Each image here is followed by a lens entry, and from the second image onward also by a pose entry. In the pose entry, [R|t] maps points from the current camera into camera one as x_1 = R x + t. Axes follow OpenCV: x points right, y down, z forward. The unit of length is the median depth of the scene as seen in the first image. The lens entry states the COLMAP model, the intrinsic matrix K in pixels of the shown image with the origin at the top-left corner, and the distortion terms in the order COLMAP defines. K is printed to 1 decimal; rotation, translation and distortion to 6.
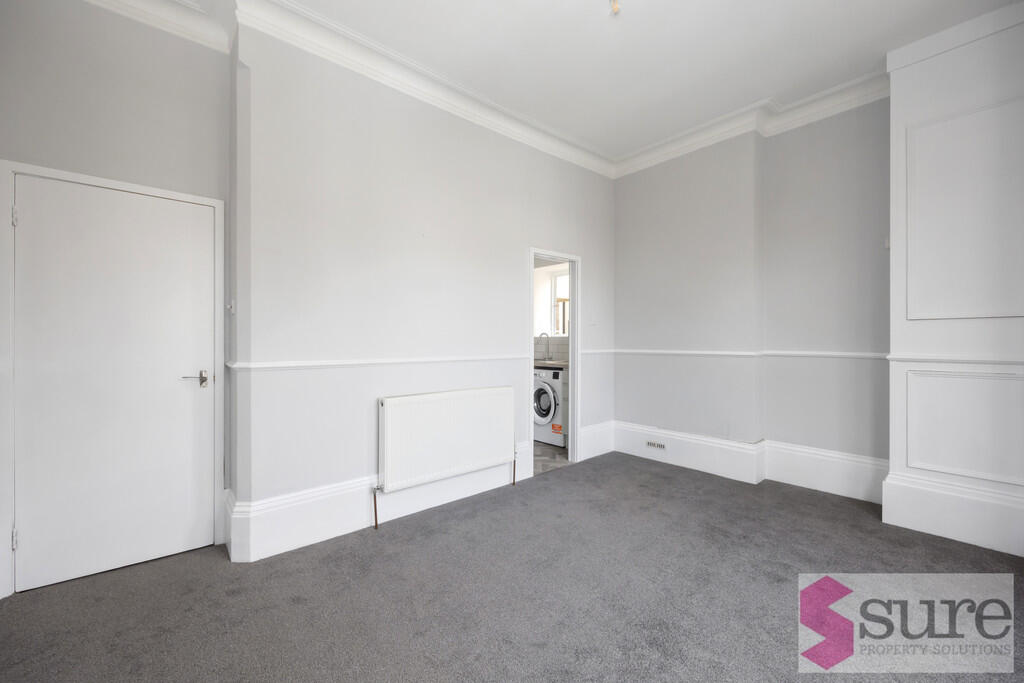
lens RADIAL K [[411.5, 0, 509.1], [0, 411.5, 341.8], [0, 0, 1]] dist [0.001369, 0.000805]
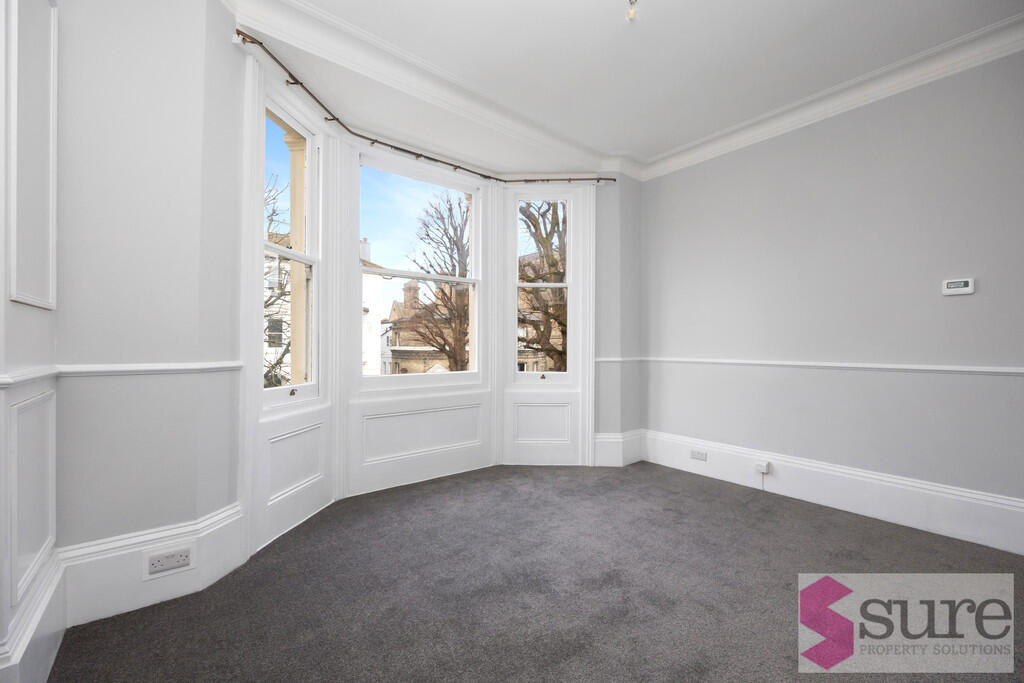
lens RADIAL K [[411.5, 0, 509.4], [0, 411.5, 345.6], [0, 0, 1]] dist [0.001369, 0.000805]
pose [[-0.999663, -0.004605, 0.025548, 0.297908], [-0.004591, 0.999989, 0.000632, -0.005251], [-0.025551, 0.000514, -0.999673, 1.176024]]
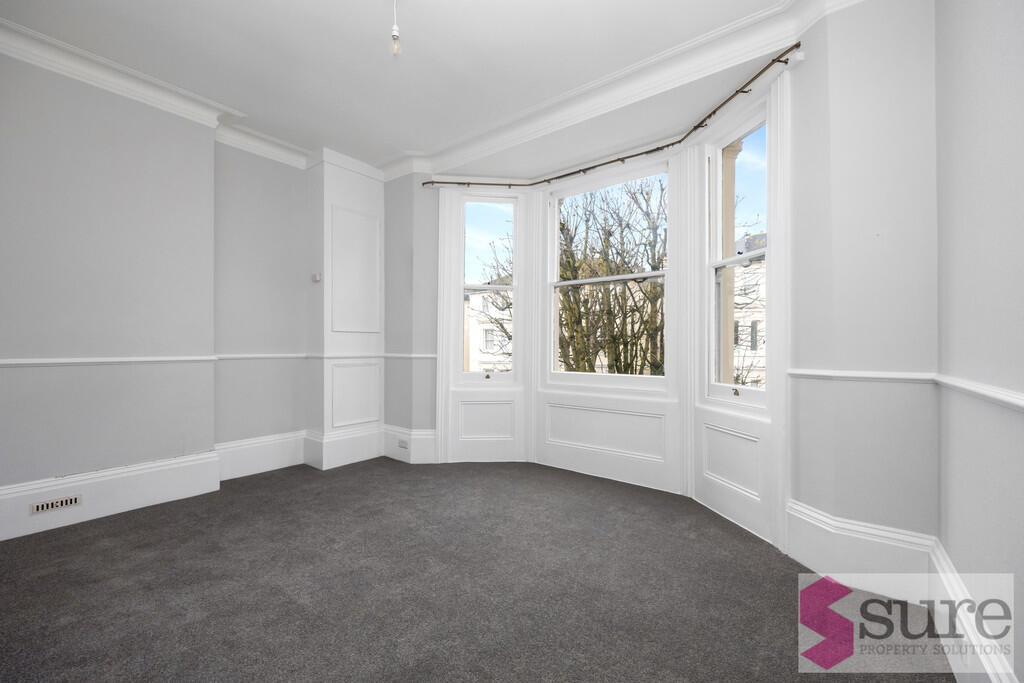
lens RADIAL K [[411.5, 0, 510.5], [0, 411.5, 344.6], [0, 0, 1]] dist [0.001369, 0.000805]
pose [[-0.212046, 0.002743, 0.977256, -0.536234], [-0.005665, 0.999976, -0.004036, -0.002410], [-0.977243, -0.006392, -0.212025, 0.546453]]
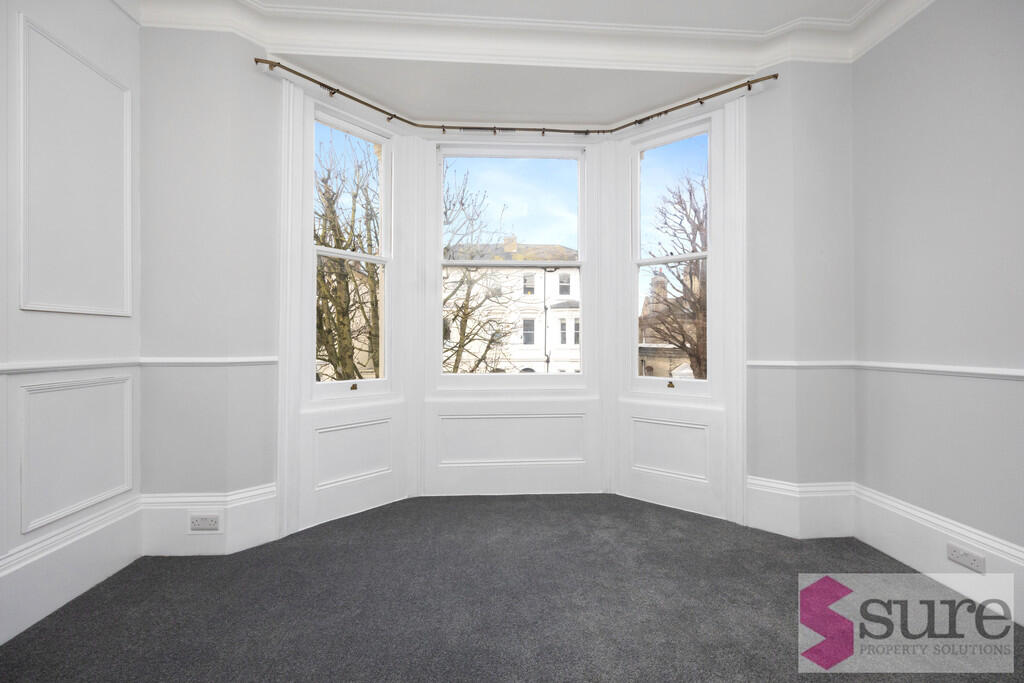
lens RADIAL K [[411.5, 0, 509.1], [0, 411.5, 339.8], [0, 0, 1]] dist [0.001369, 0.000805]
pose [[-0.801619, 0.003638, 0.597824, -0.039315], [0.000305, 0.999984, -0.005676, -0.002839], [-0.597835, -0.004368, -0.801607, 0.854765]]
